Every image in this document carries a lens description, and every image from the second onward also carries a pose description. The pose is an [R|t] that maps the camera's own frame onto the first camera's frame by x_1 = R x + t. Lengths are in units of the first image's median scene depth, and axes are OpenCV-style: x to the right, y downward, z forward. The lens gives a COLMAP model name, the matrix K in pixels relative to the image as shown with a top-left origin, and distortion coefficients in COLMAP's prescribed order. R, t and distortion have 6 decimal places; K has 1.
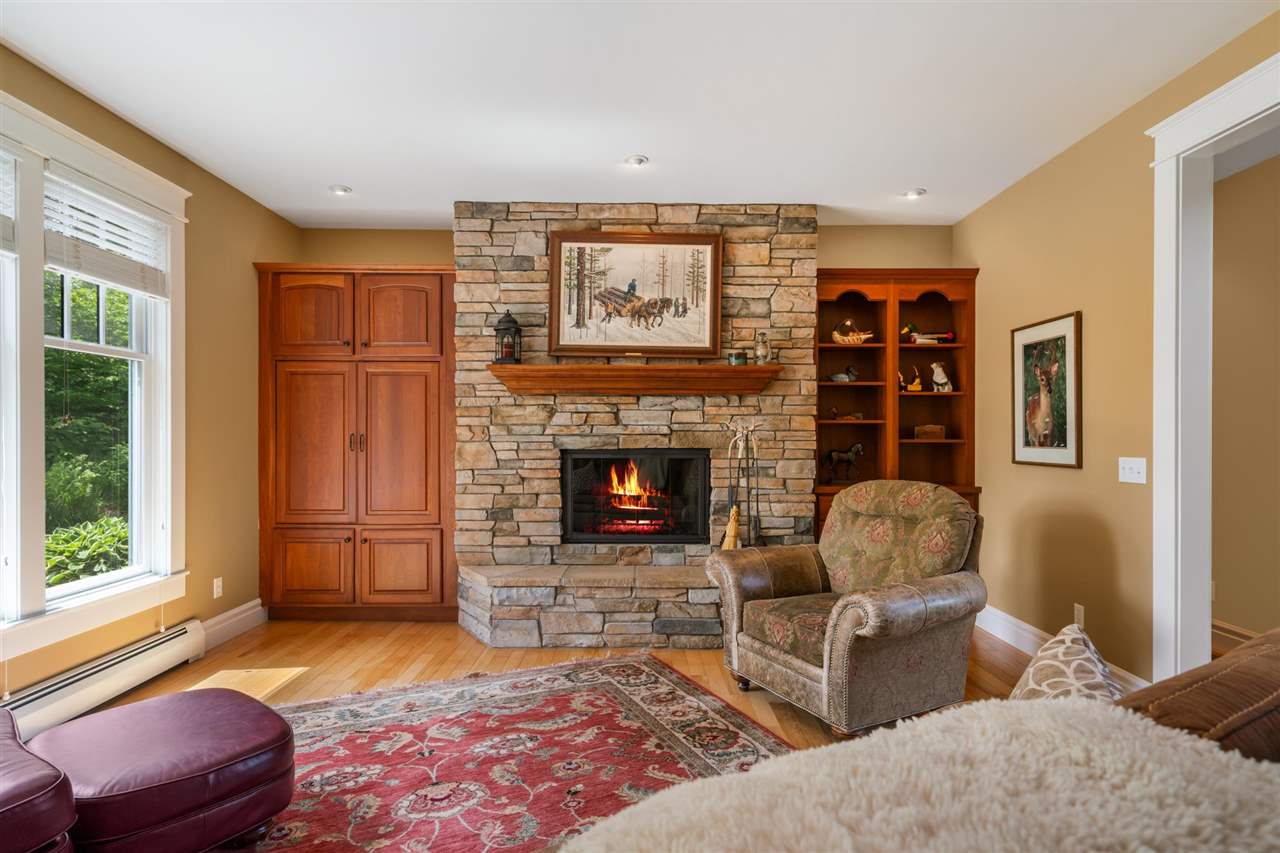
lens RADIAL K [[669.1, 0, 638.7], [0, 669.1, 430.1], [0, 0, 1]] dist [-0.006606, -0.000660]
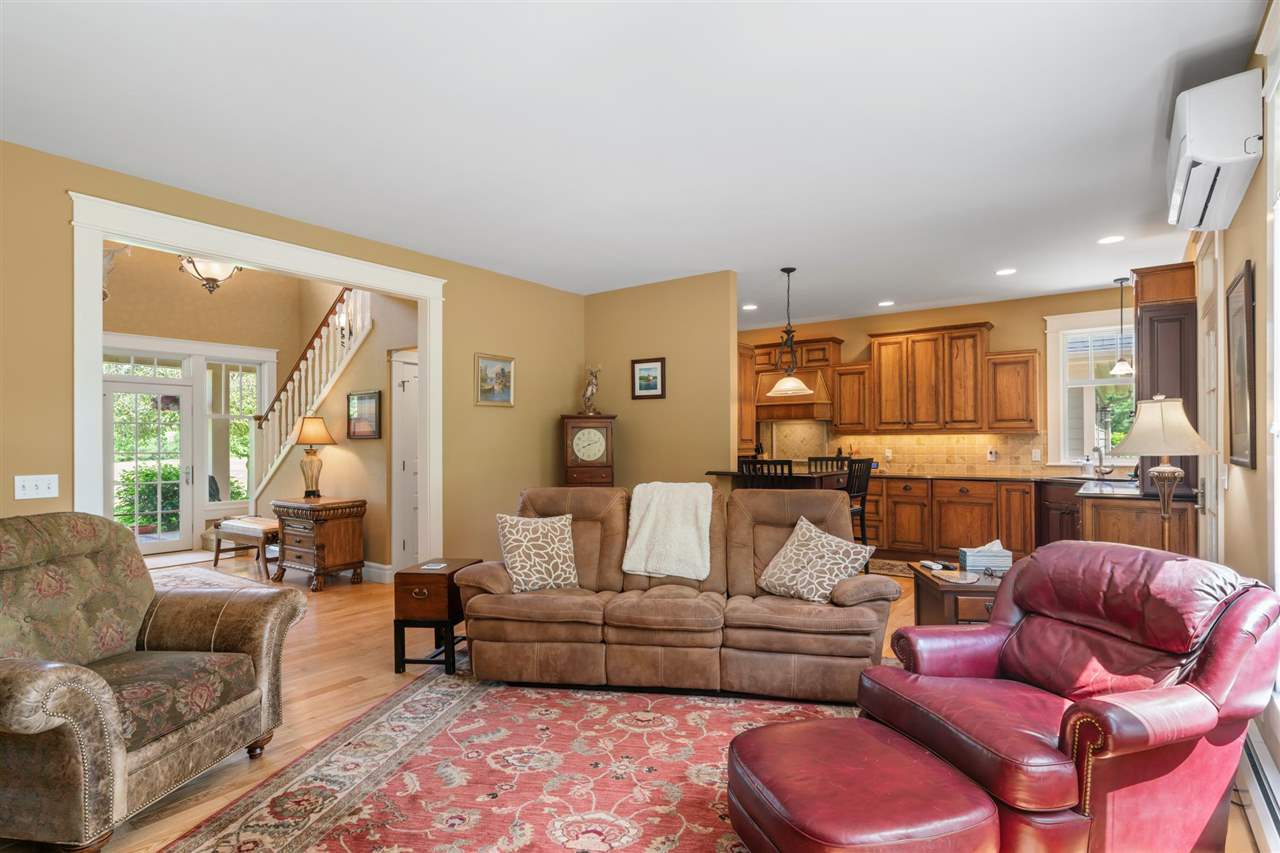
lens RADIAL K [[669.1, 0, 638.7], [0, 669.1, 431.3], [0, 0, 1]] dist [-0.006606, -0.000660]
pose [[-0.805714, 0.010179, 0.592217, -0.801426], [0.002031, 0.999894, -0.014423, -0.014460], [-0.592301, -0.010418, -0.805650, 1.505551]]
